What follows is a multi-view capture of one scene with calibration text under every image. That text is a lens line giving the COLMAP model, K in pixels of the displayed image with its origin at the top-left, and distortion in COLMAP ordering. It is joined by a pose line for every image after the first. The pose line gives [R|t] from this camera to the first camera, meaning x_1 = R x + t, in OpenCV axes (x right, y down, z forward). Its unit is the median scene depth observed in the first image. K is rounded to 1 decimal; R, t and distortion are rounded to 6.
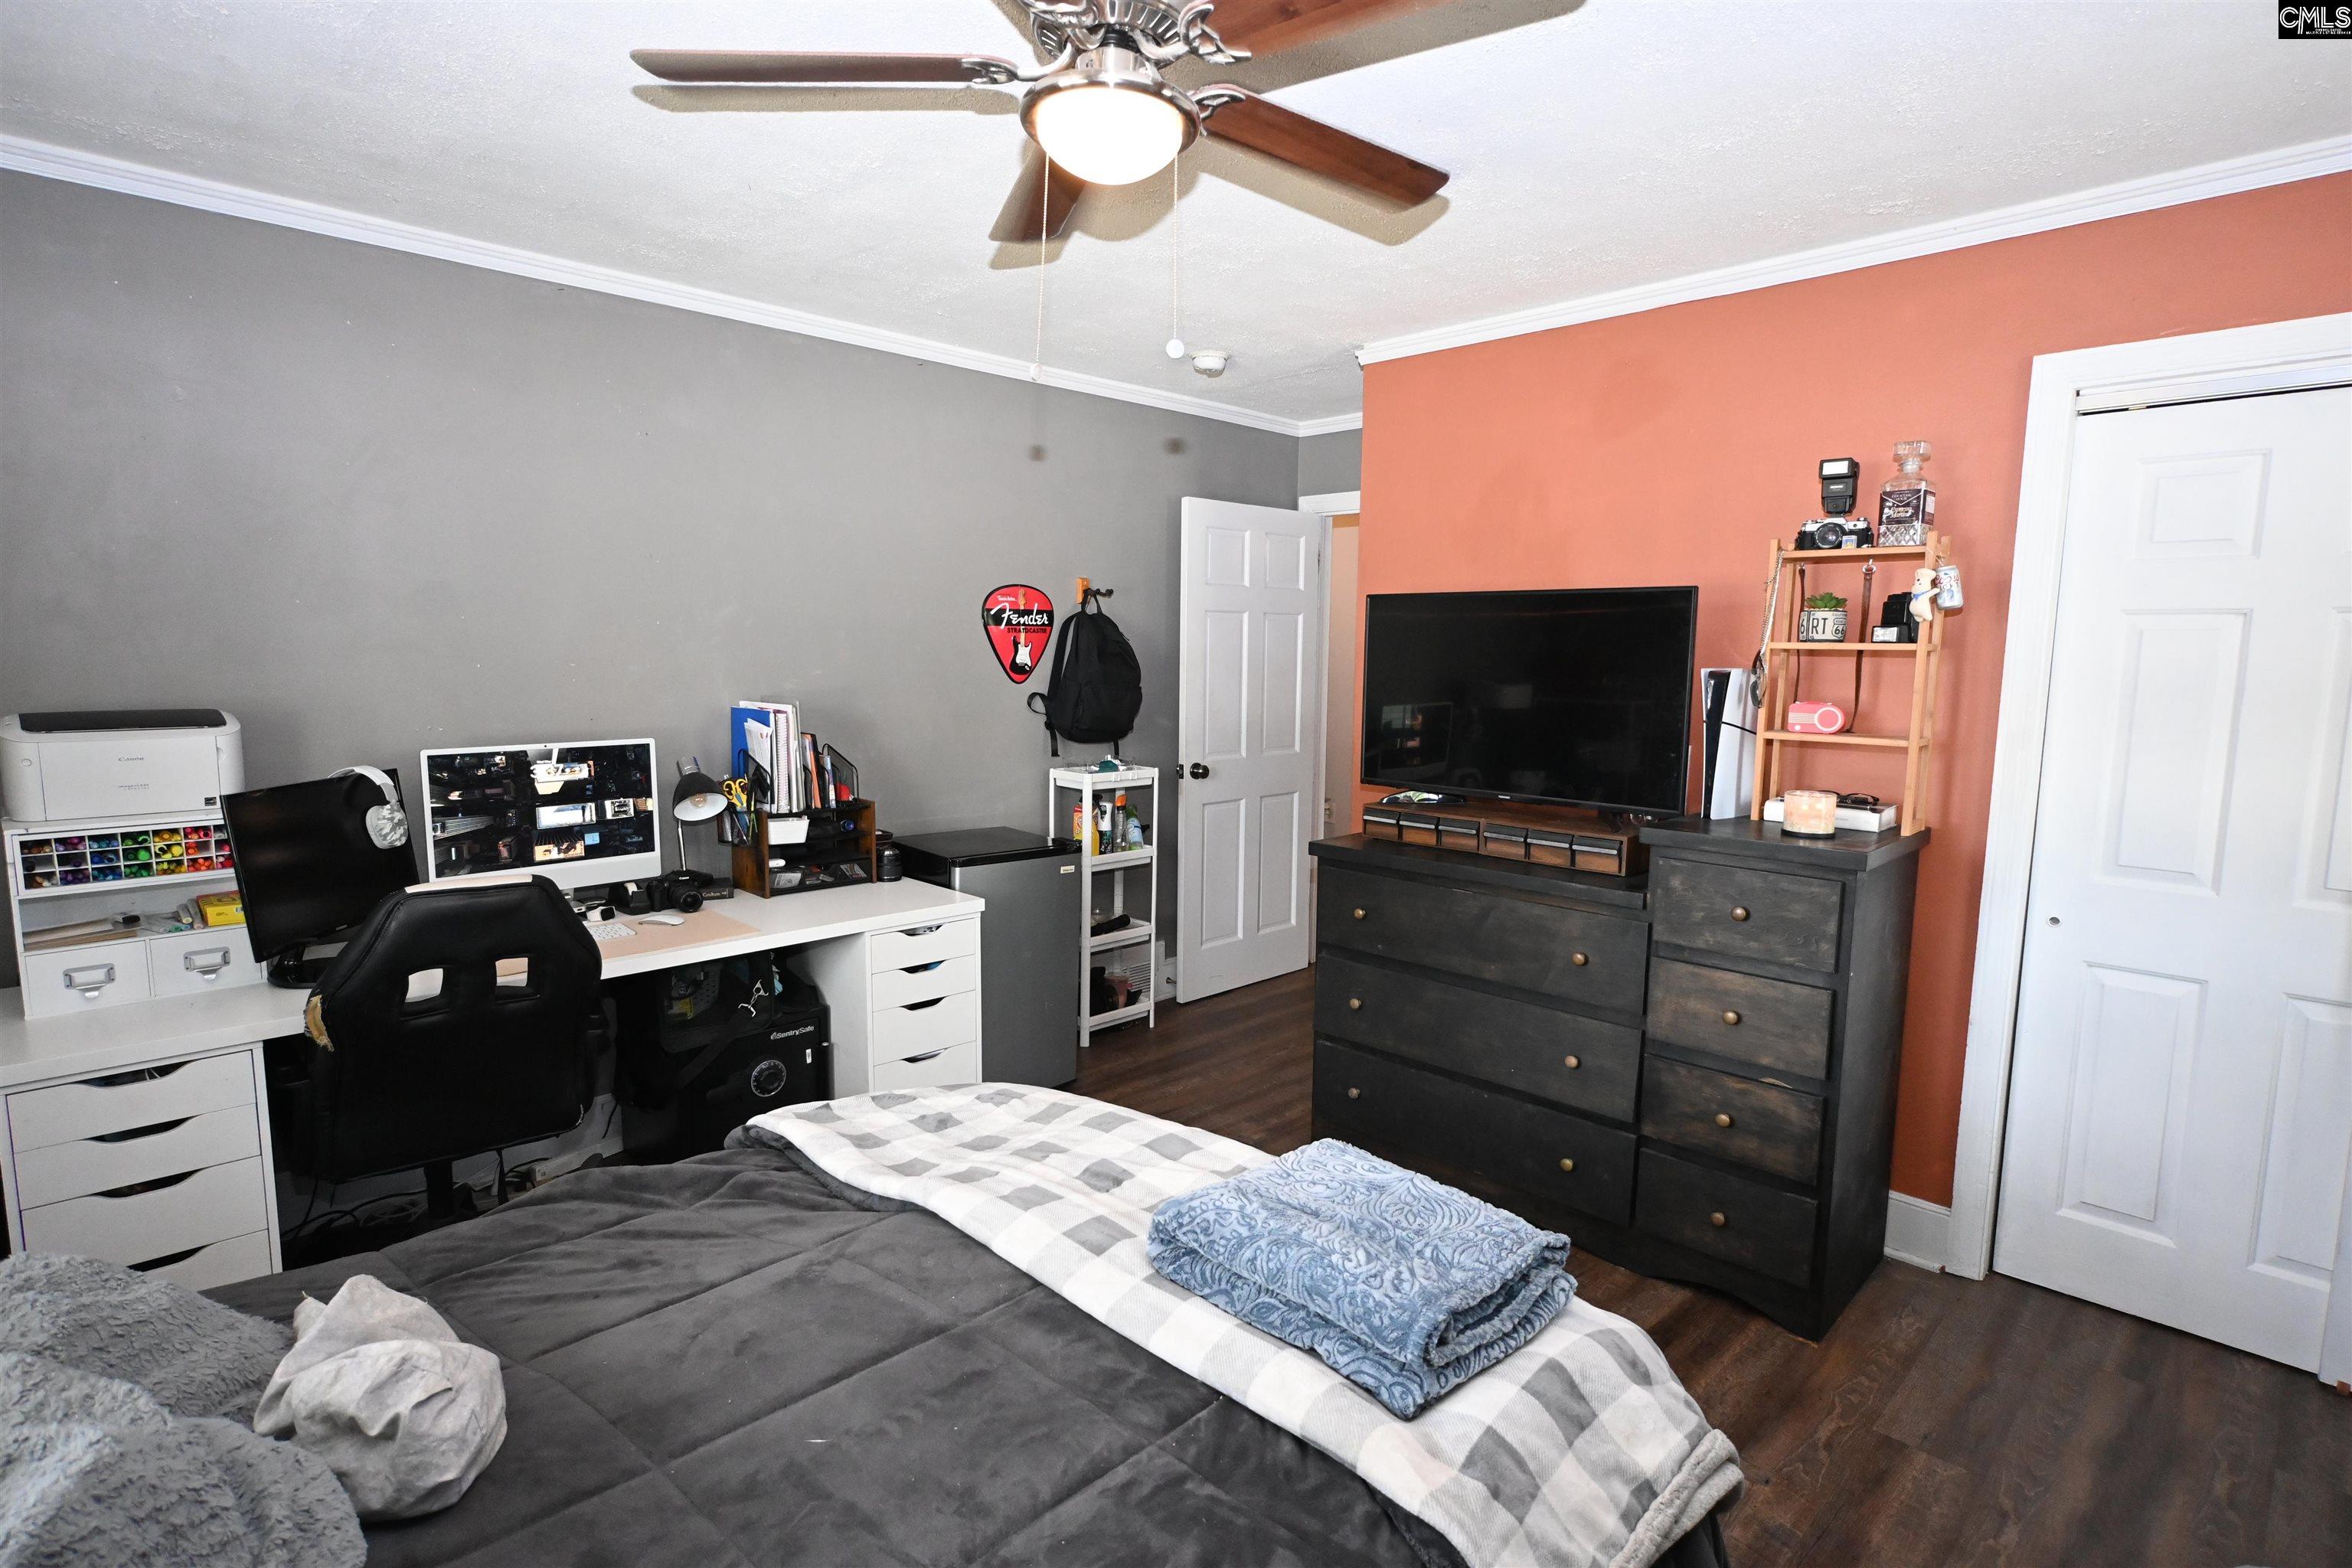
lens RADIAL K [[1165.7, 0, 1180.0], [0, 1165.7, 785.9], [0, 0, 1]] dist [0.004510, 0.001629]
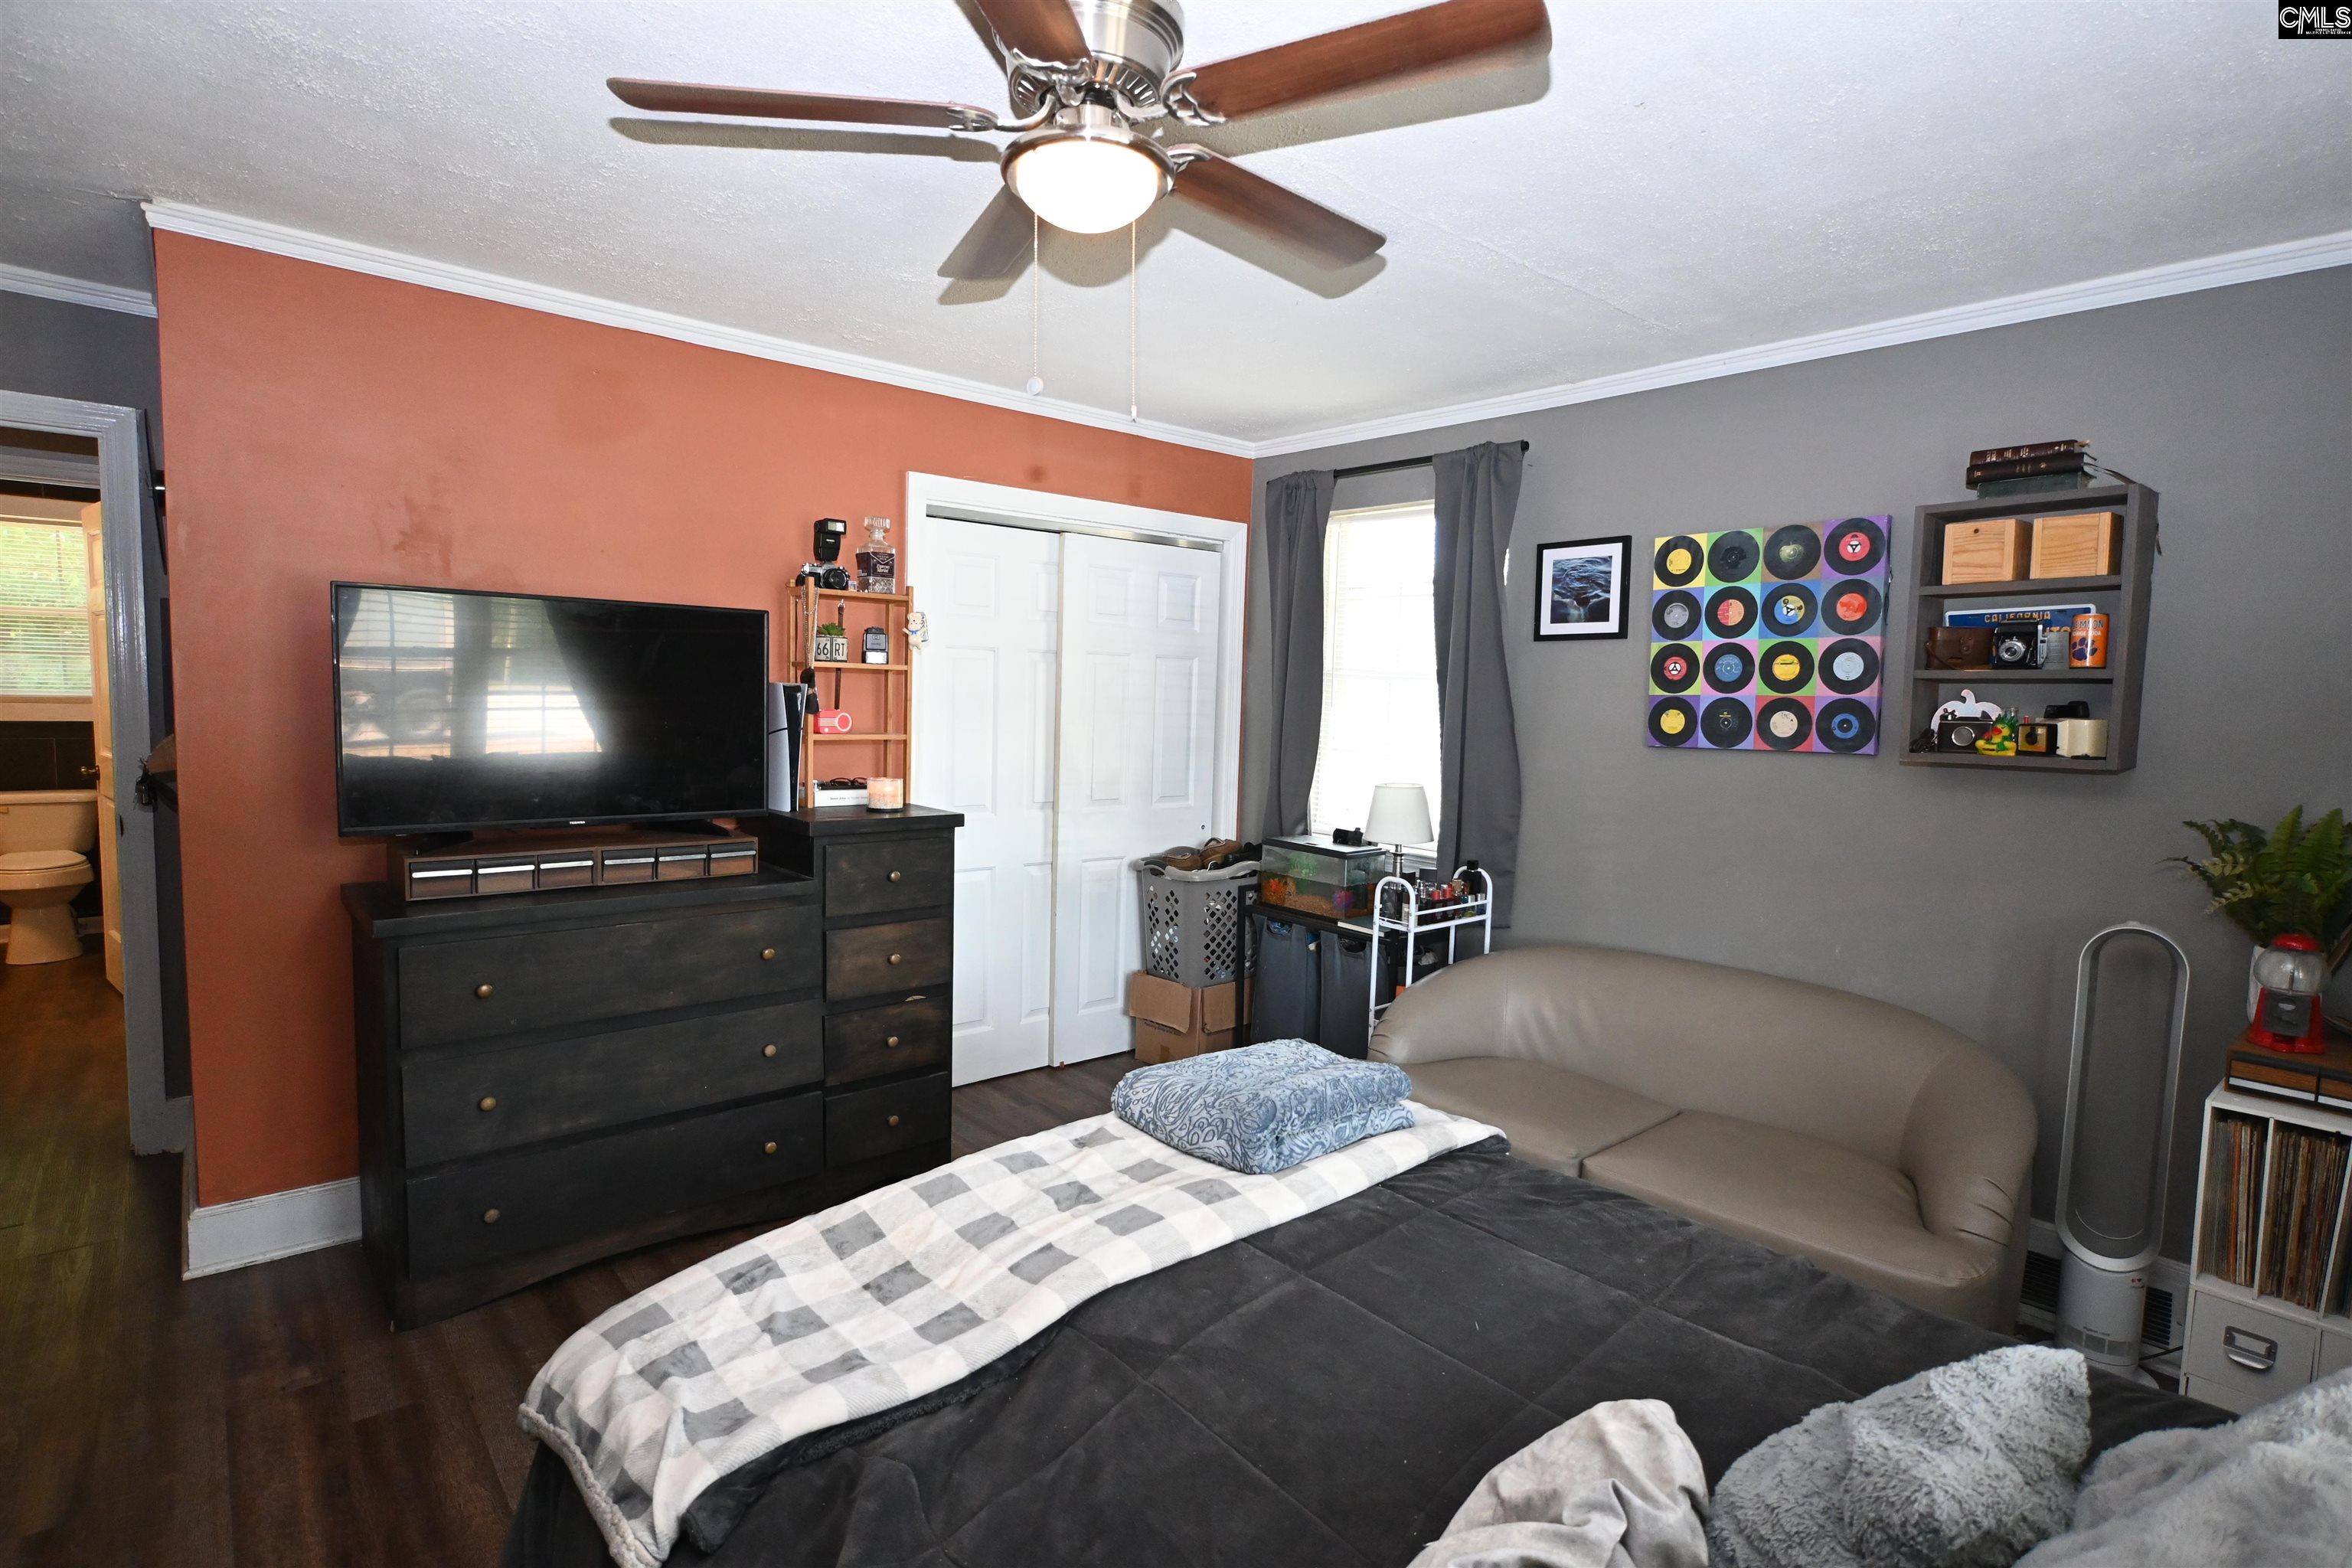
lens RADIAL K [[1165.7, 0, 1180.0], [0, 1165.7, 785.9], [0, 0, 1]] dist [0.004510, 0.001629]
pose [[0.073542, -0.094357, 0.992818, -0.766020], [0.087263, 0.992305, 0.087844, -0.074669], [-0.993467, 0.080176, 0.081210, 0.588772]]
